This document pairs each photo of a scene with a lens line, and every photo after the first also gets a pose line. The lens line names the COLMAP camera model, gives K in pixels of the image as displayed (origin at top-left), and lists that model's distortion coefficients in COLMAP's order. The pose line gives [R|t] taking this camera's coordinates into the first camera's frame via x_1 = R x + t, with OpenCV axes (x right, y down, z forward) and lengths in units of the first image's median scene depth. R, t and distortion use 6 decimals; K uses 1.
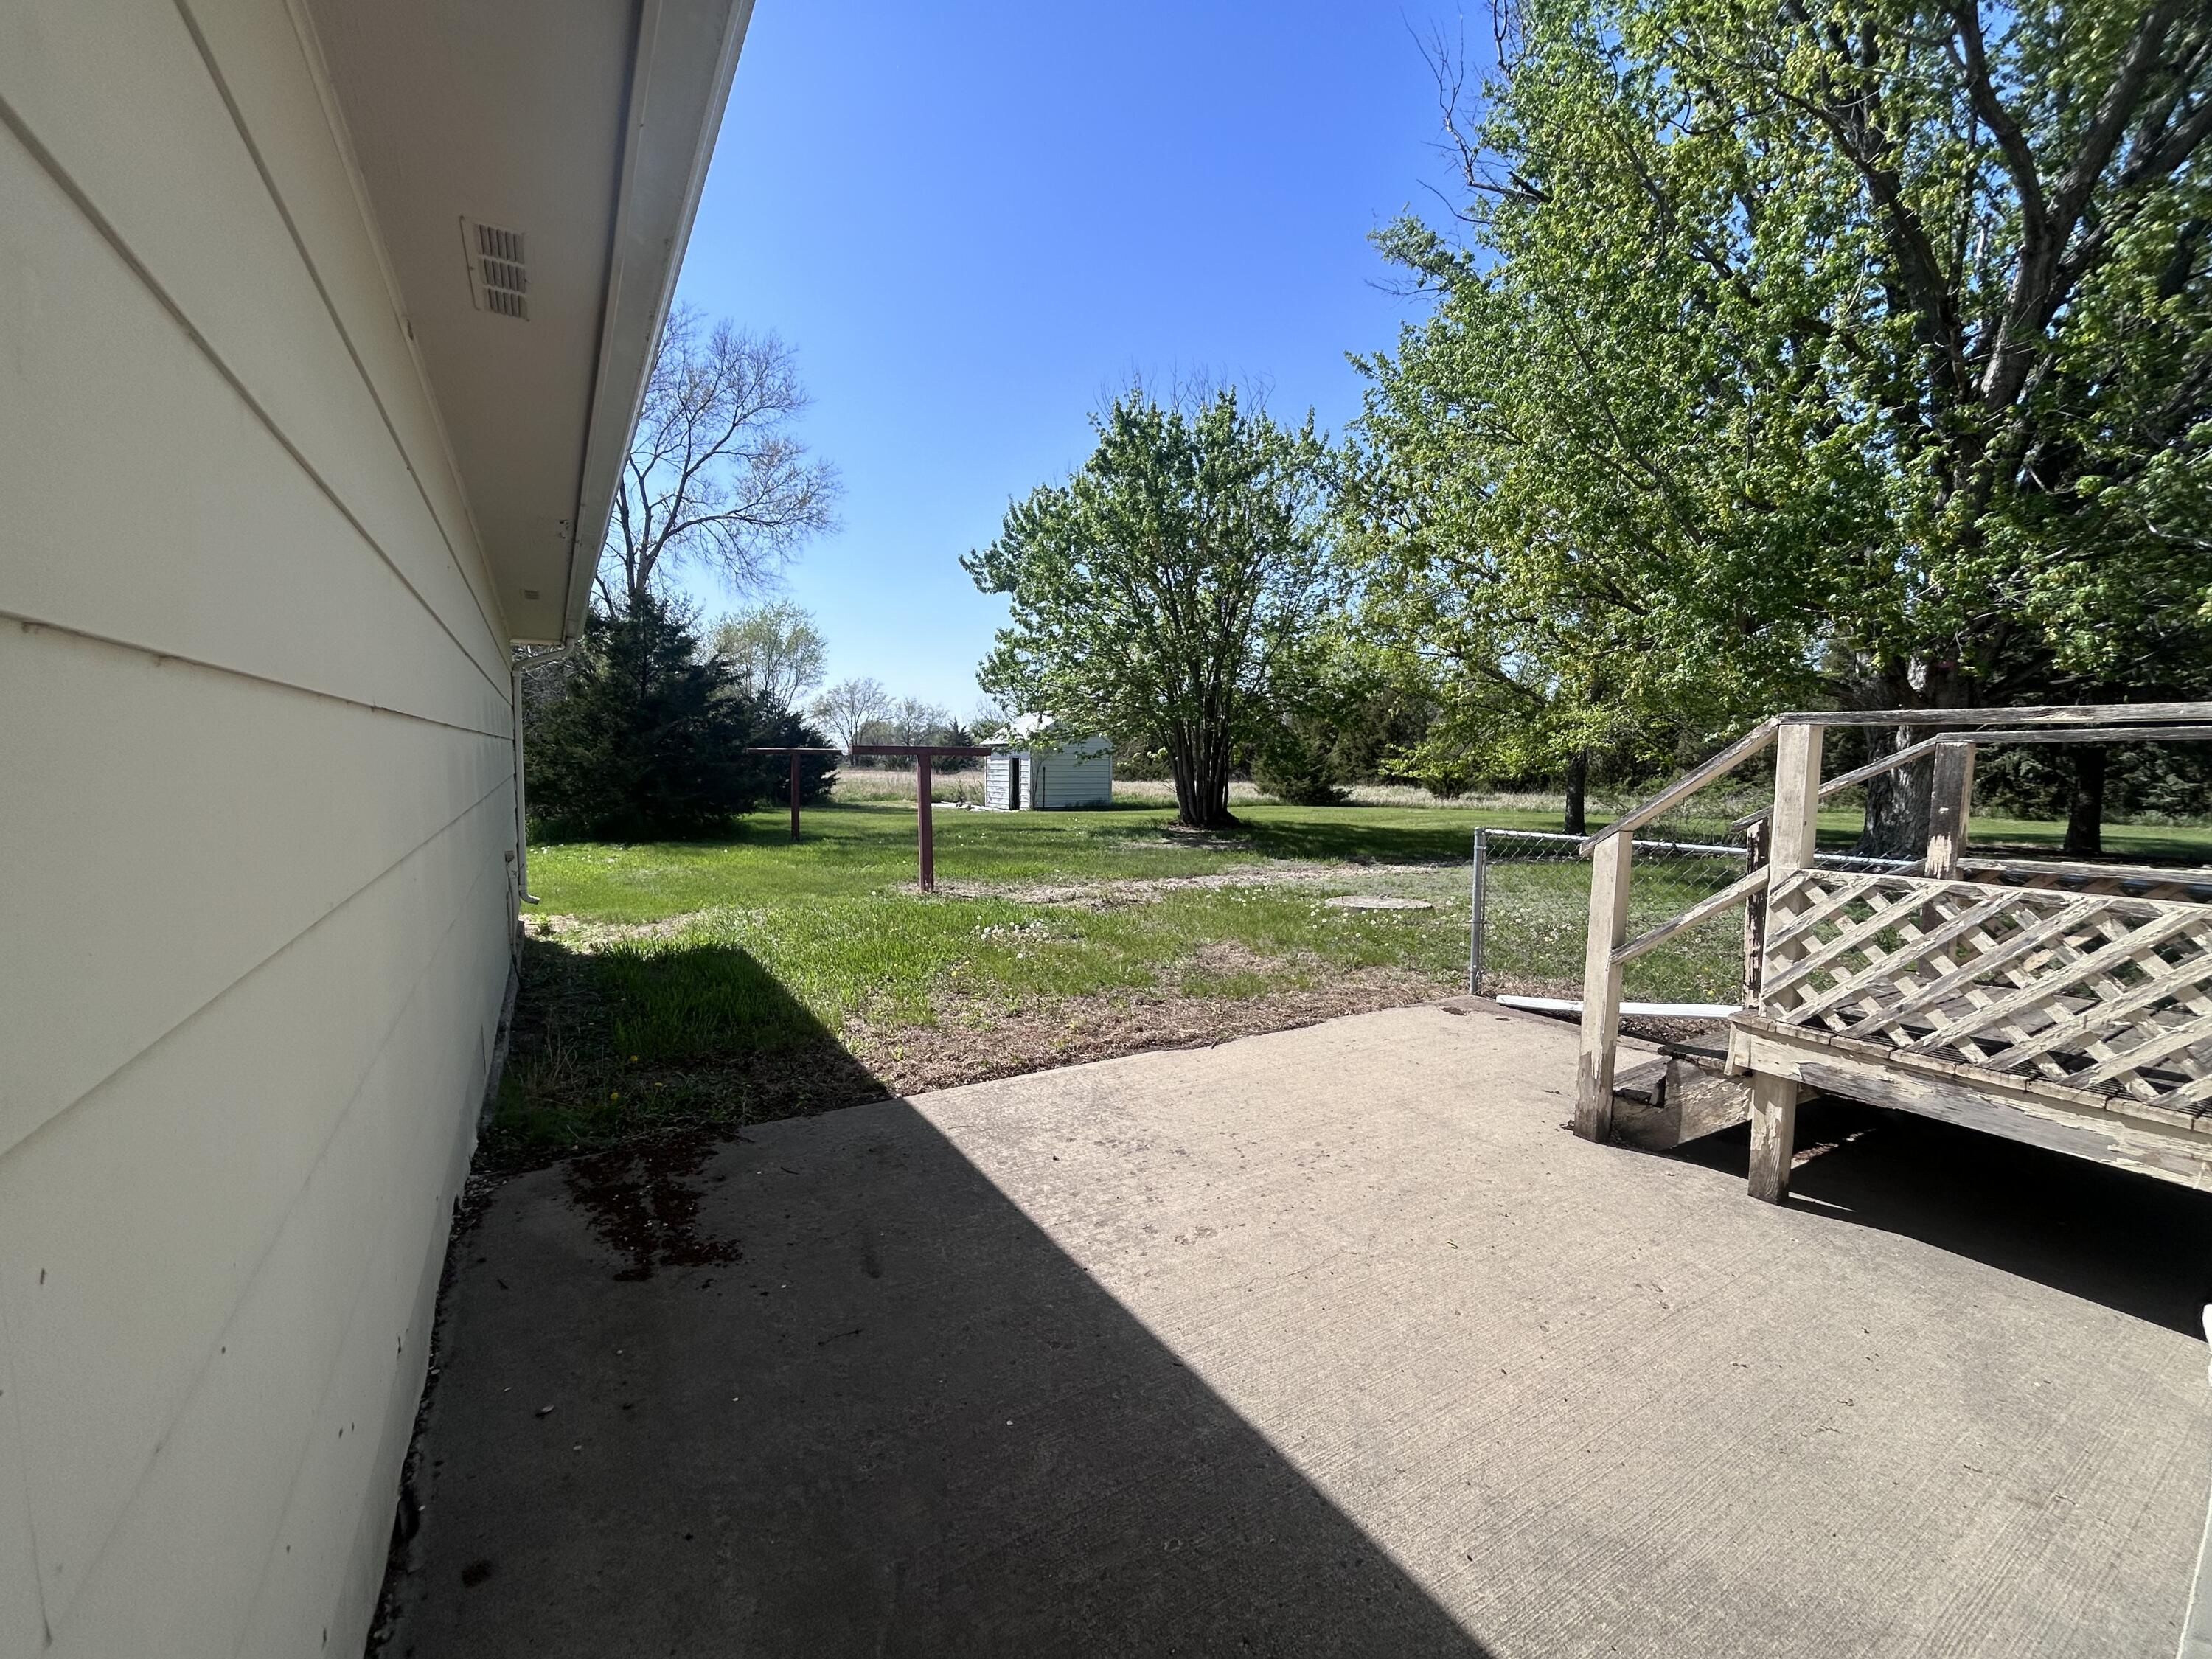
lens RADIAL K [[900.1, 0, 1104.6], [0, 900.1, 830.8], [0, 0, 1]] dist [-0.001538, -0.000014]
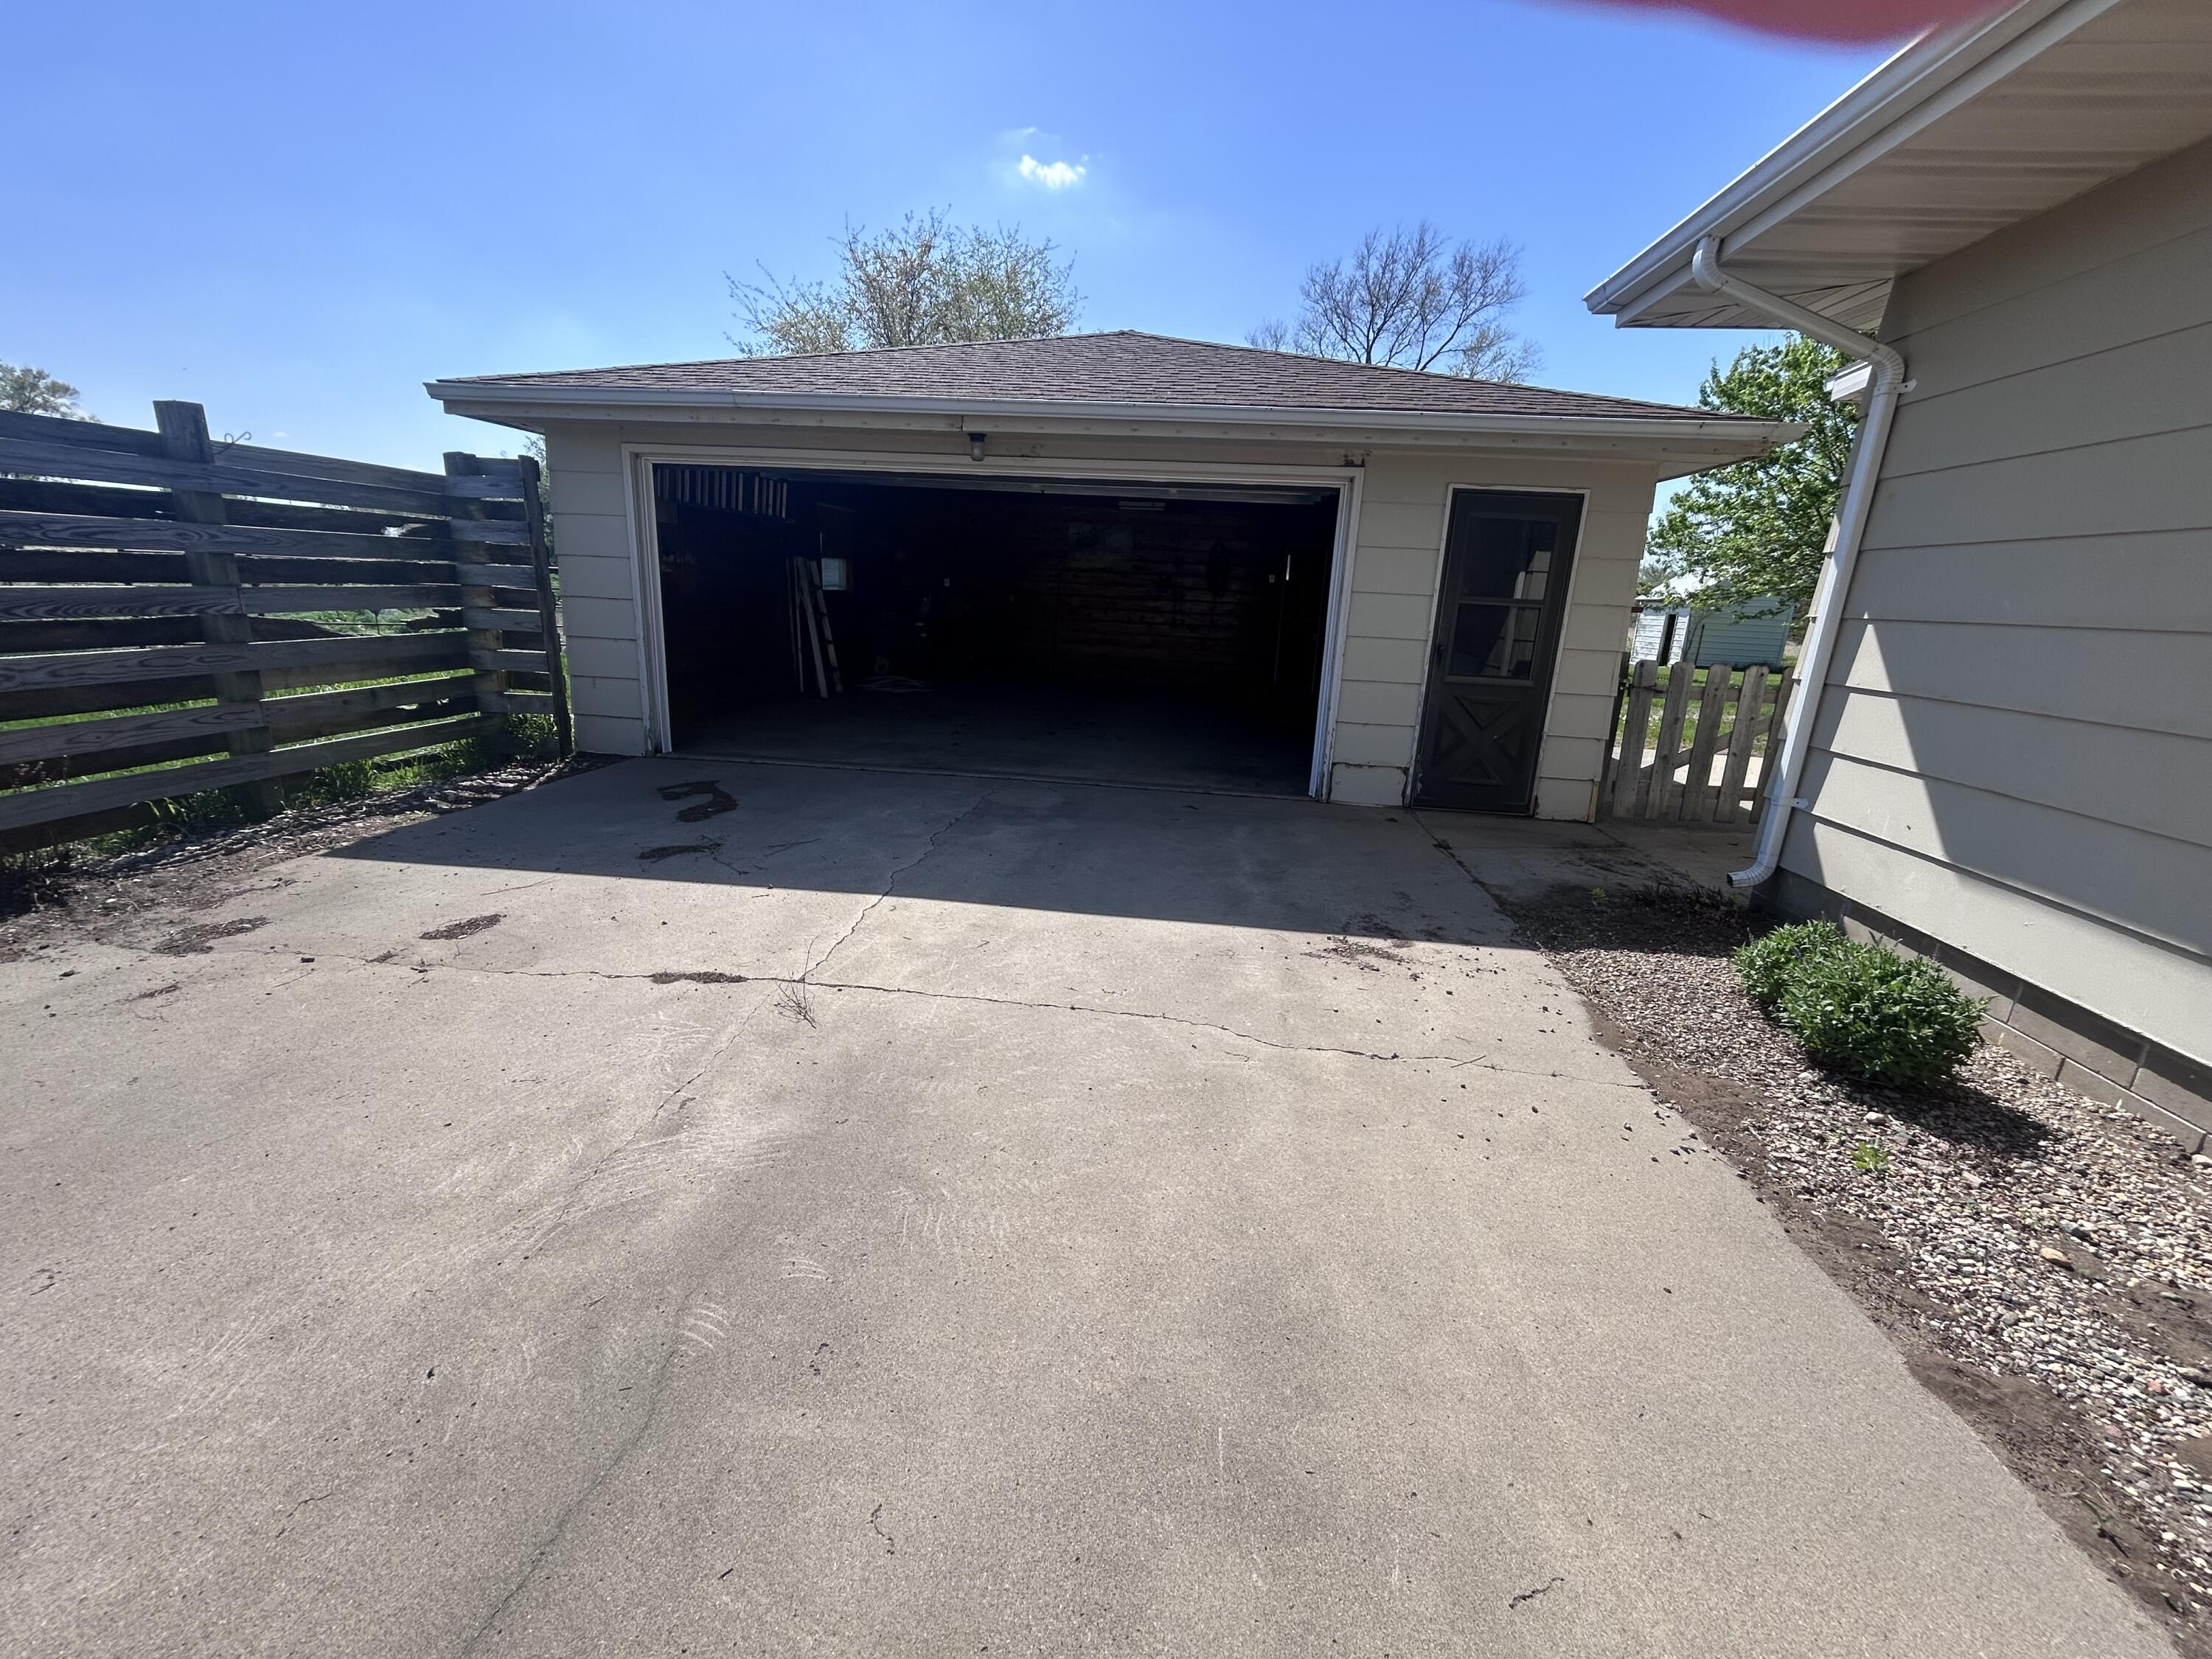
lens RADIAL K [[900.1, 0, 1106.5], [0, 900.1, 829.7], [0, 0, 1]] dist [-0.001538, -0.000014]
pose [[0.792433, 0.179533, -0.582939, 0.045517], [-0.081275, 0.978259, 0.190800, 0.023358], [0.604520, -0.103818, 0.789796, -0.325743]]
